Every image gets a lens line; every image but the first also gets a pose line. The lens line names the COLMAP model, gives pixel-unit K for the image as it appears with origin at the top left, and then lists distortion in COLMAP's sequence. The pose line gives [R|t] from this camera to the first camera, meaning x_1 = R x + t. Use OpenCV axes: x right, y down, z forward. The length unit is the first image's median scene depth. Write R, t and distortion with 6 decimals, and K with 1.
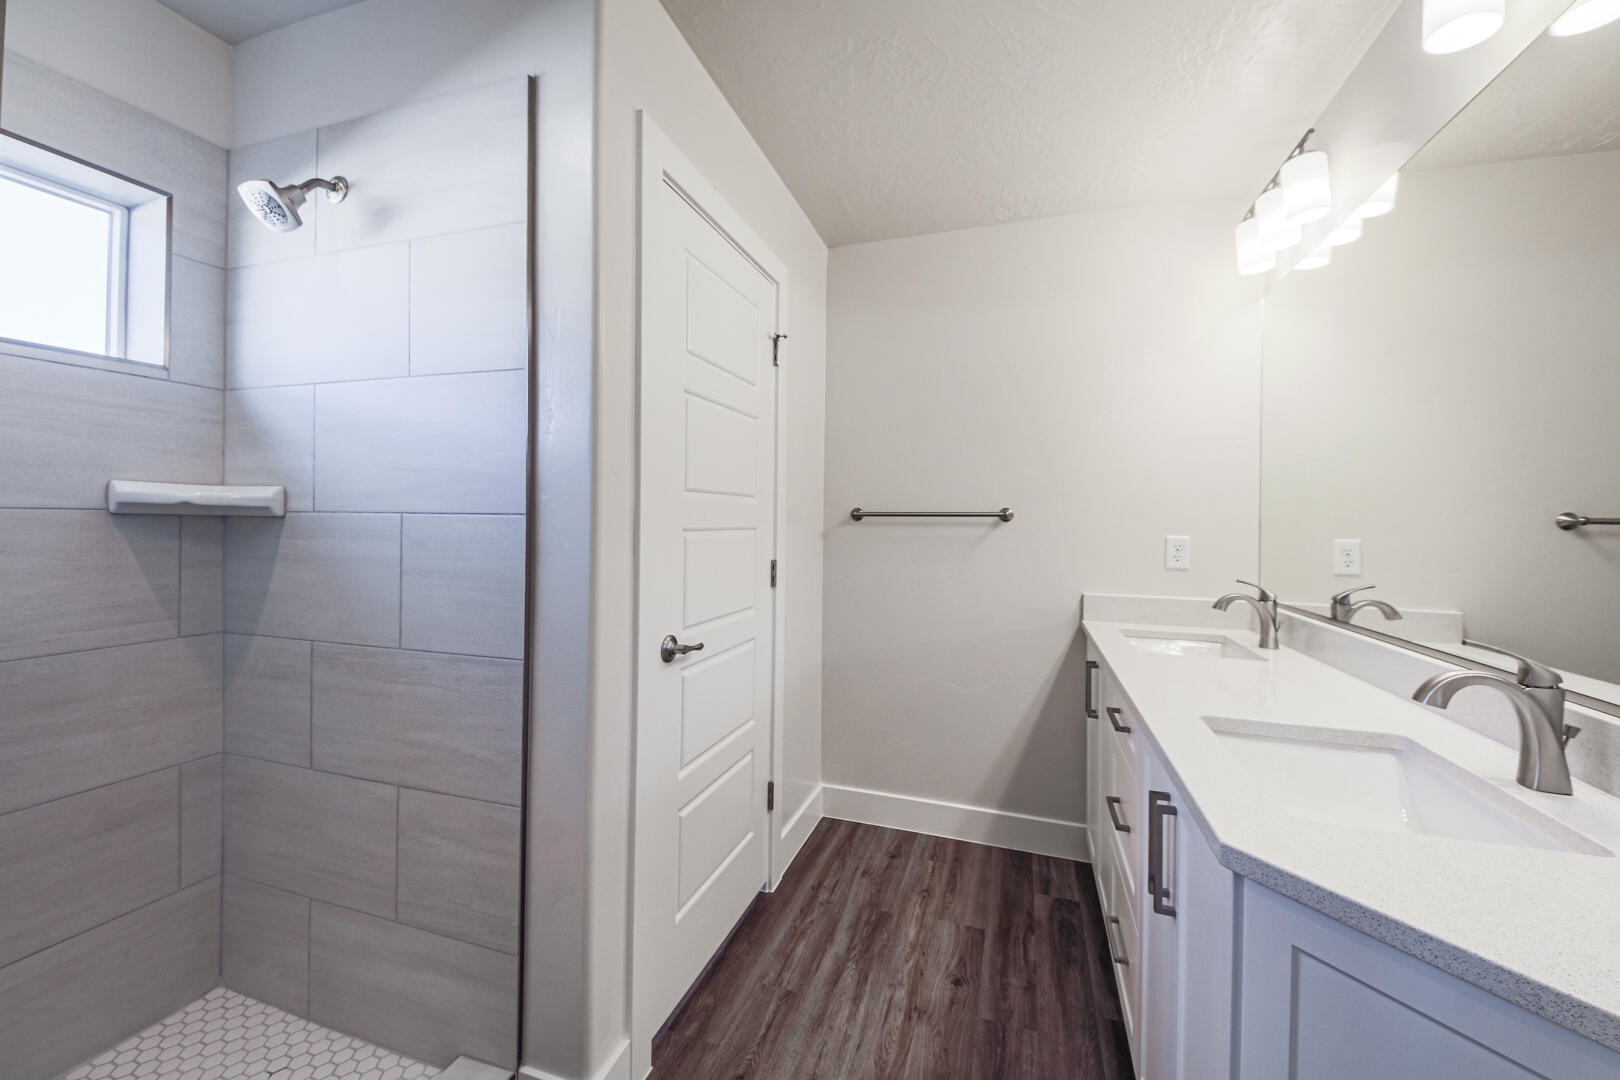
lens RADIAL K [[601.3, 0, 816.7], [0, 601.3, 514.4], [0, 0, 1]] dist [0.049993, -0.030786]
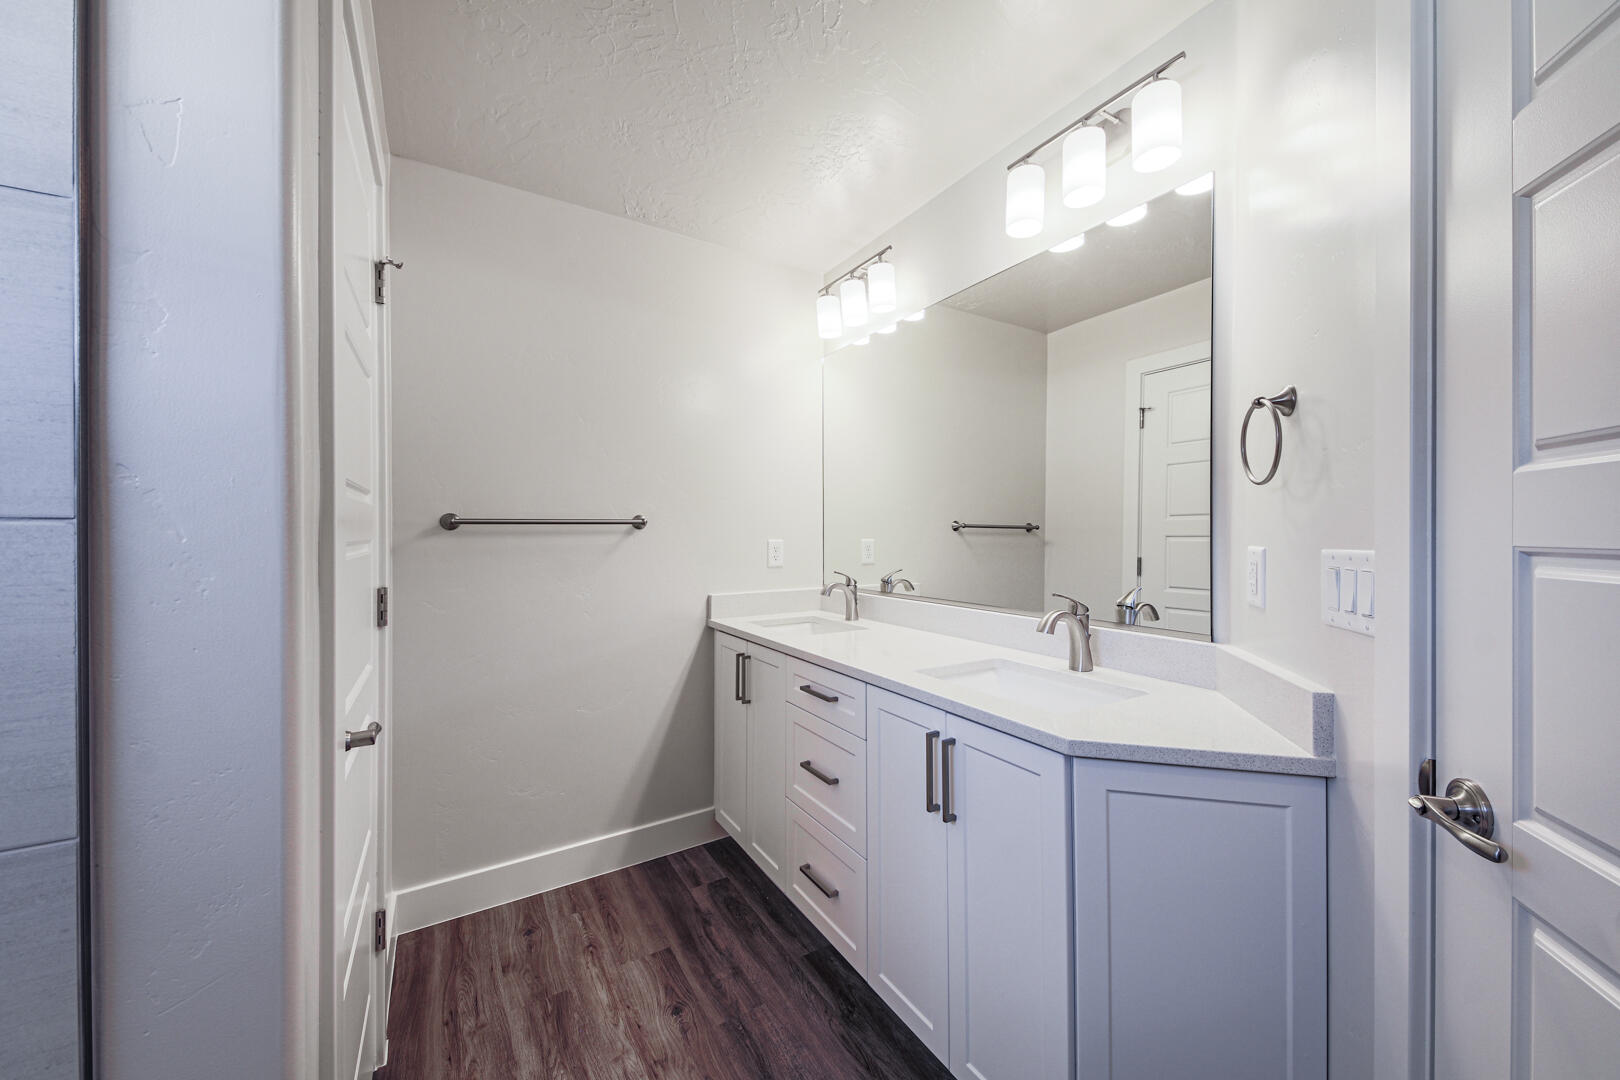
lens RADIAL K [[610.7, 0, 805.3], [0, 610.7, 525.5], [0, 0, 1]] dist [0.069050, -0.032907]
pose [[0.650084, -0.004062, 0.759851, -0.324788], [0.001870, 0.999991, 0.003746, 0.003450], [-0.759860, -0.001014, 0.650086, 0.178176]]
